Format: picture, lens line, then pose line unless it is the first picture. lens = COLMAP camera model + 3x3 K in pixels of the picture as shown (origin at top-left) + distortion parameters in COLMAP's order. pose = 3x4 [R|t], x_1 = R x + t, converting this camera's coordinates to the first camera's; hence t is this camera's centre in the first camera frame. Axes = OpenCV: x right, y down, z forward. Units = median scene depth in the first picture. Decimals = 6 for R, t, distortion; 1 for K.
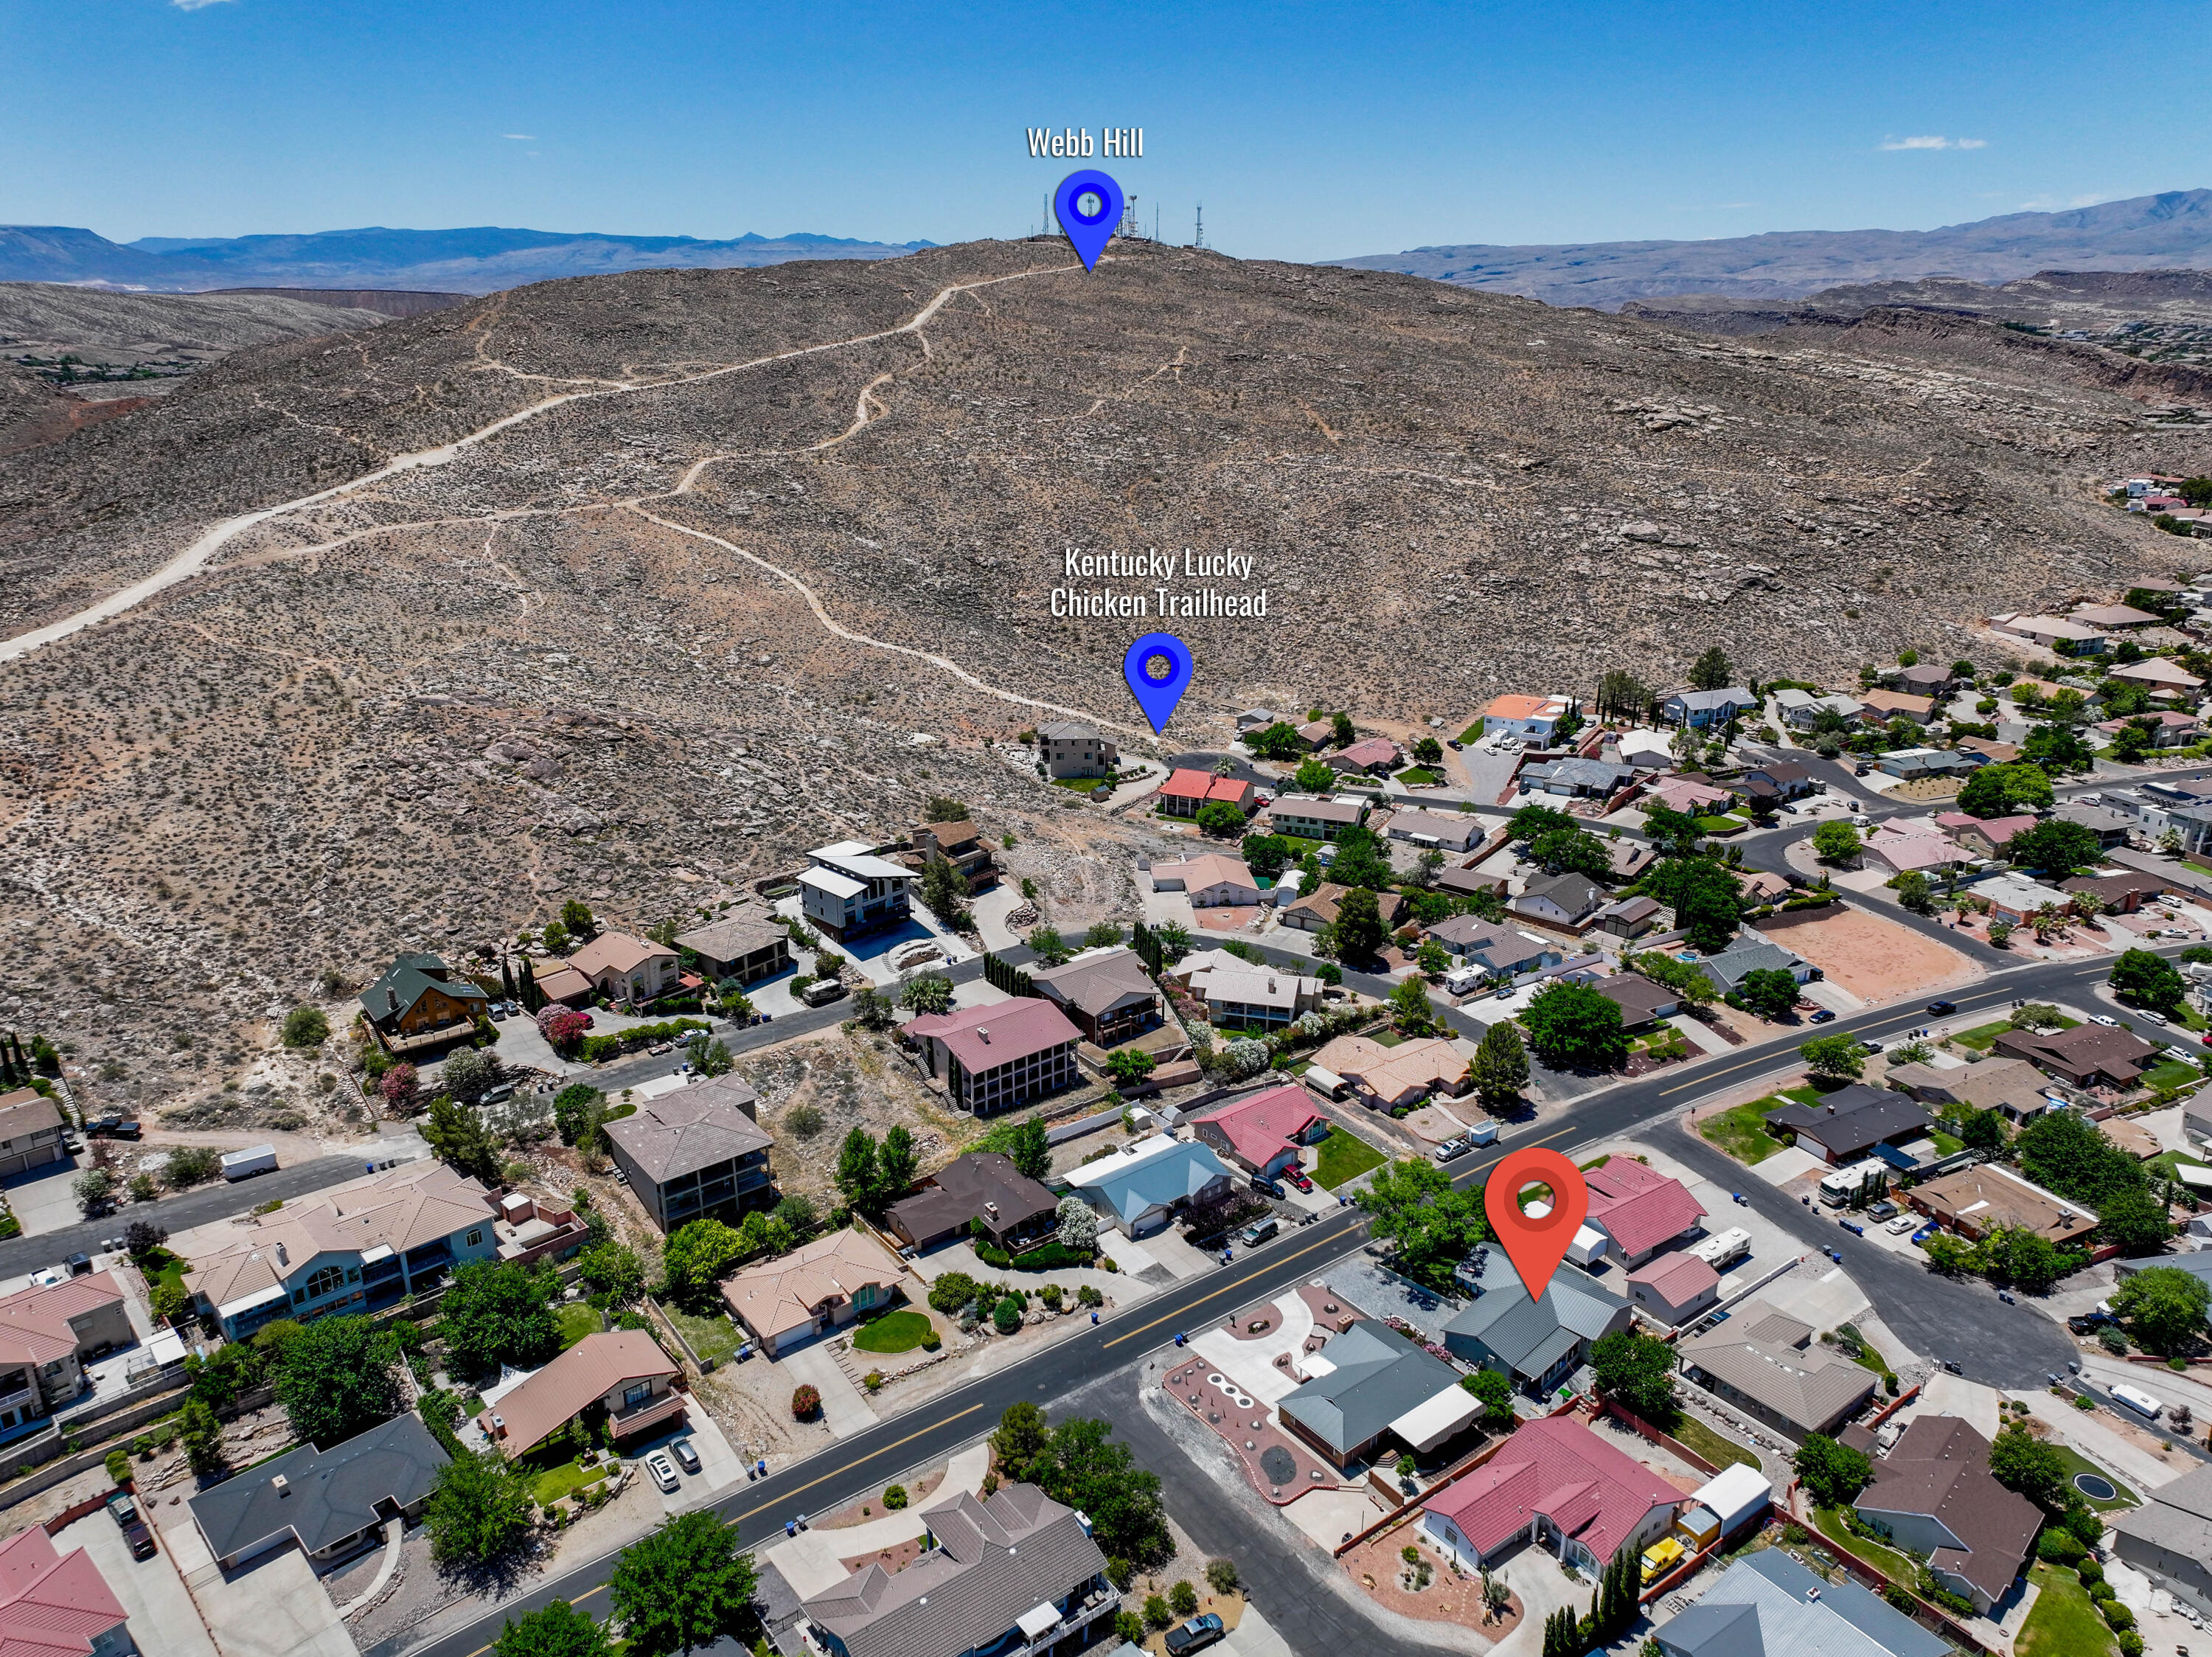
lens RADIAL K [[1553.2, 0, 1112.8], [0, 1553.2, 836.9], [0, 0, 1]] dist [-0.002248, 0.020586]
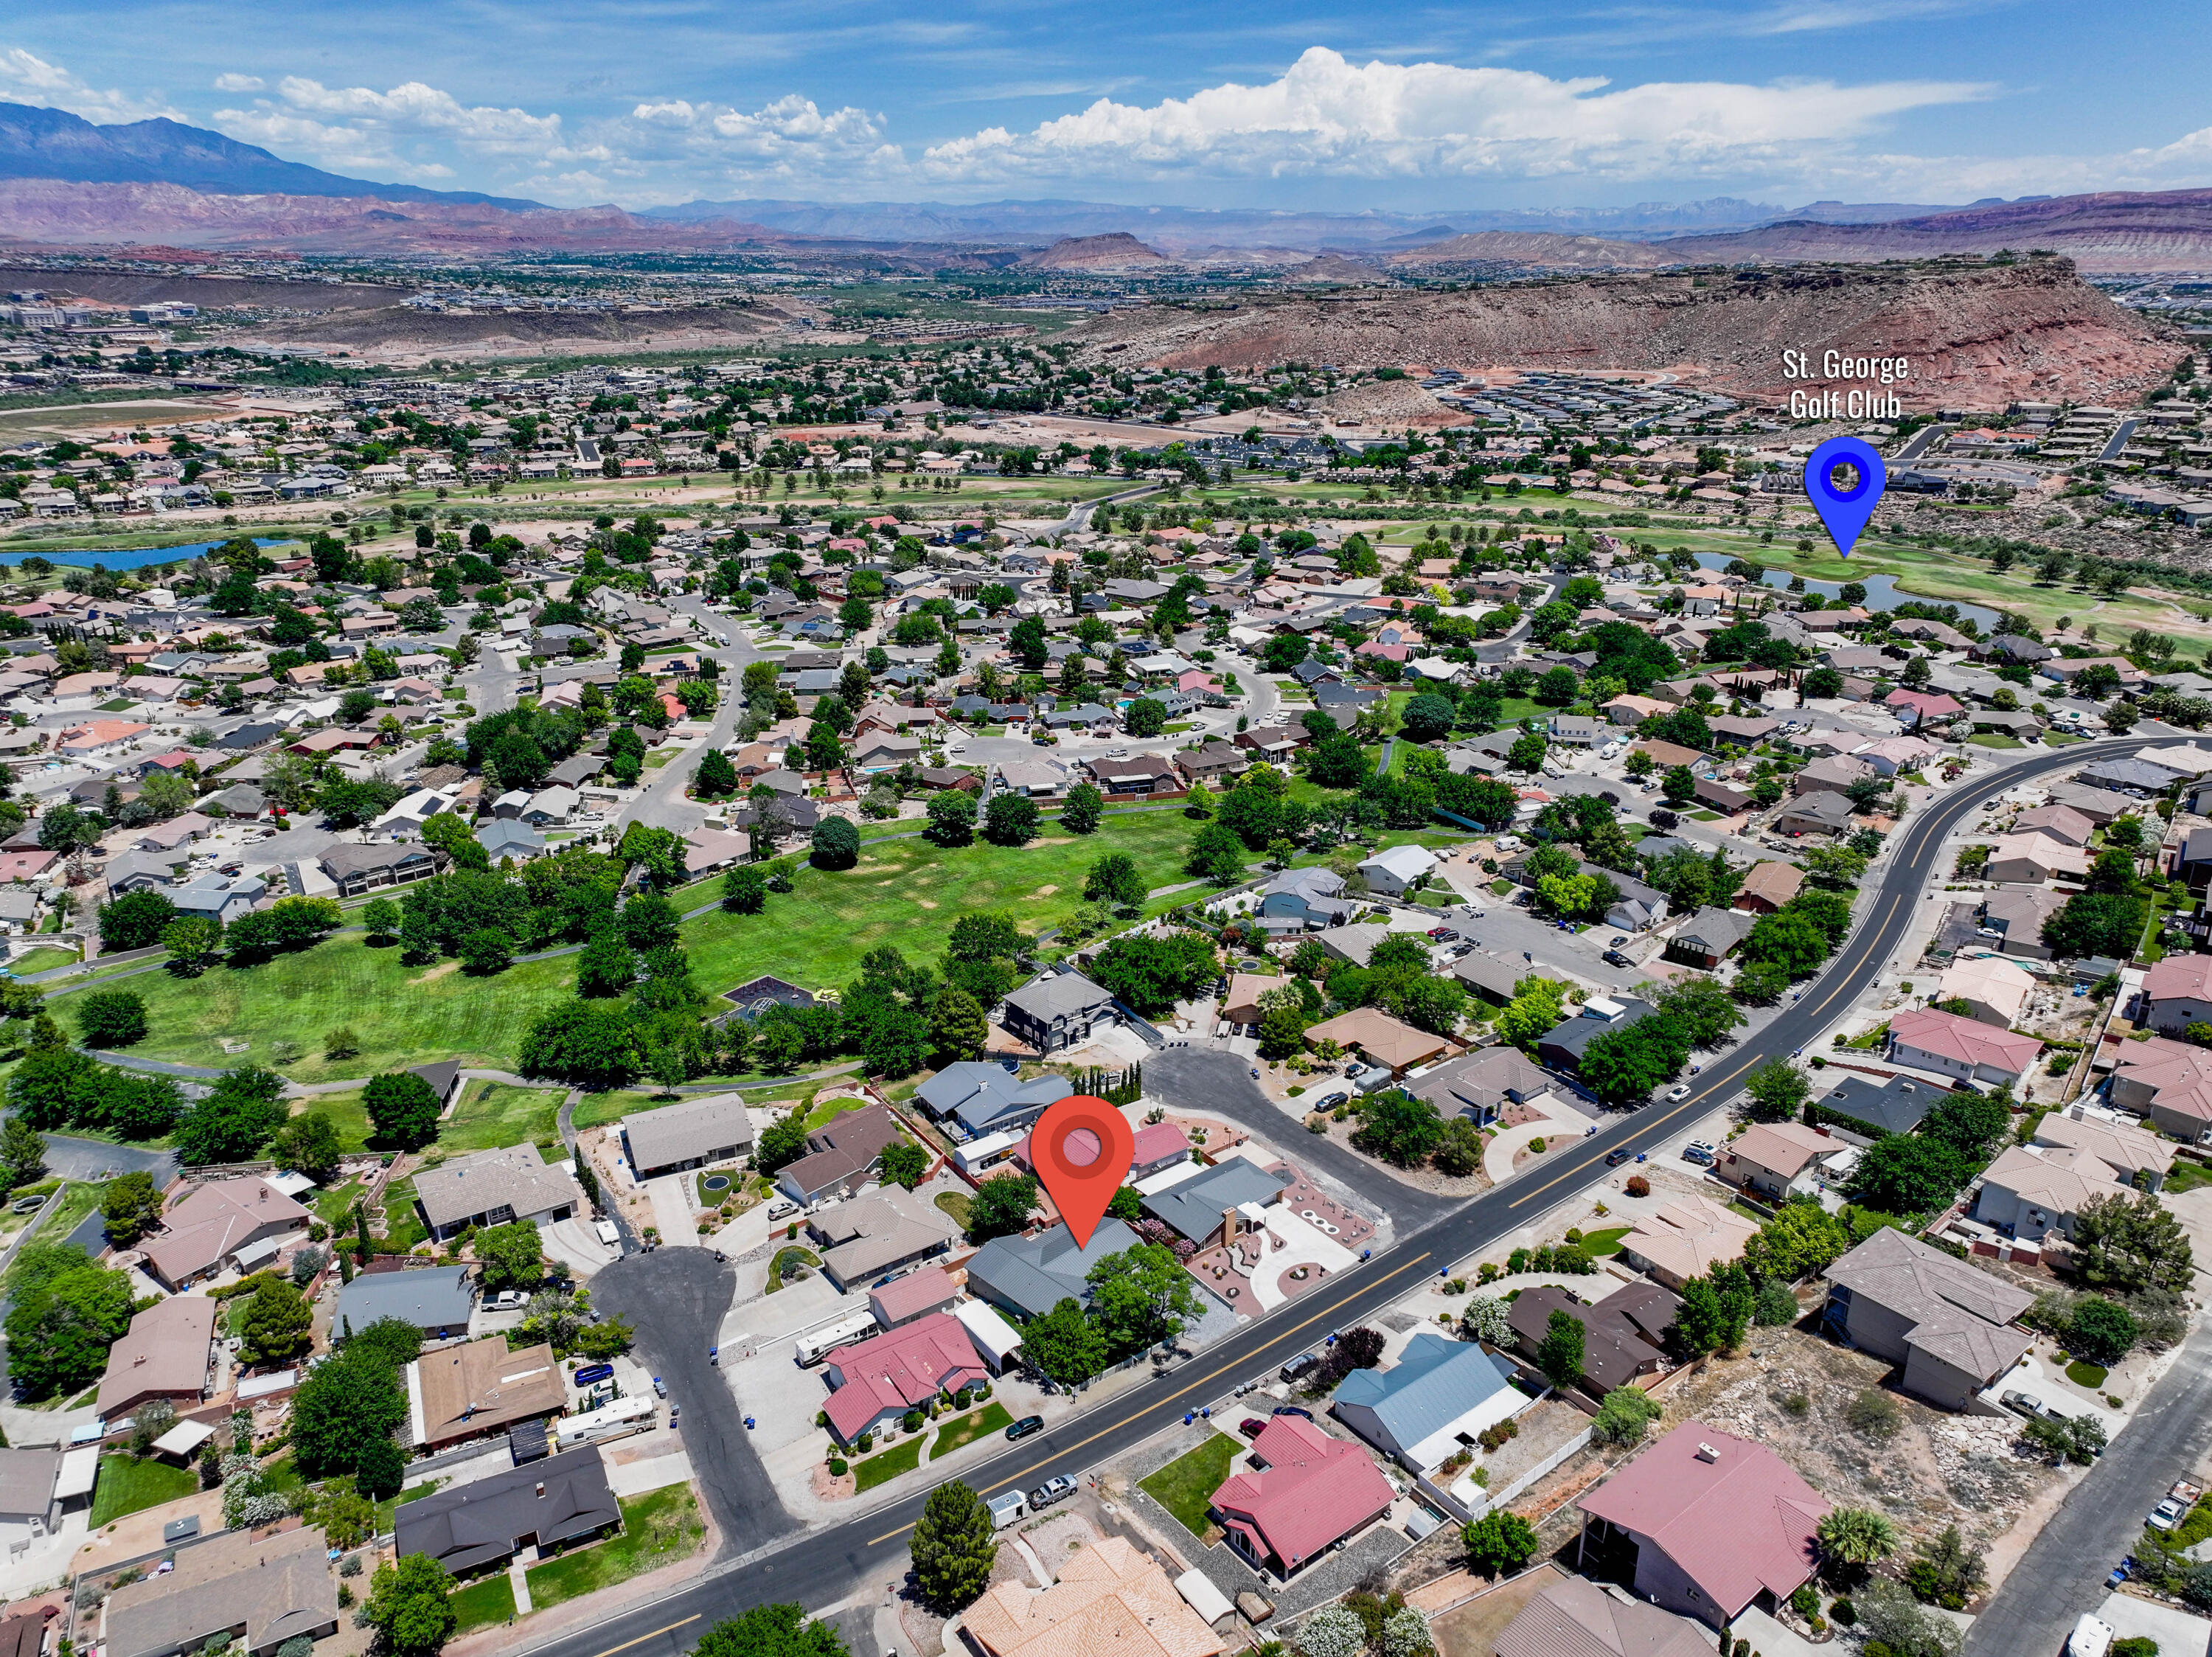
lens RADIAL K [[1553.2, 0, 1112.8], [0, 1553.2, 836.9], [0, 0, 1]] dist [-0.002248, 0.020586]
pose [[-0.999964, -0.000204, 0.008520, 0.200961], [0.005305, 0.767562, 0.640953, -0.598394], [-0.006670, 0.640975, -0.767533, 1.518866]]
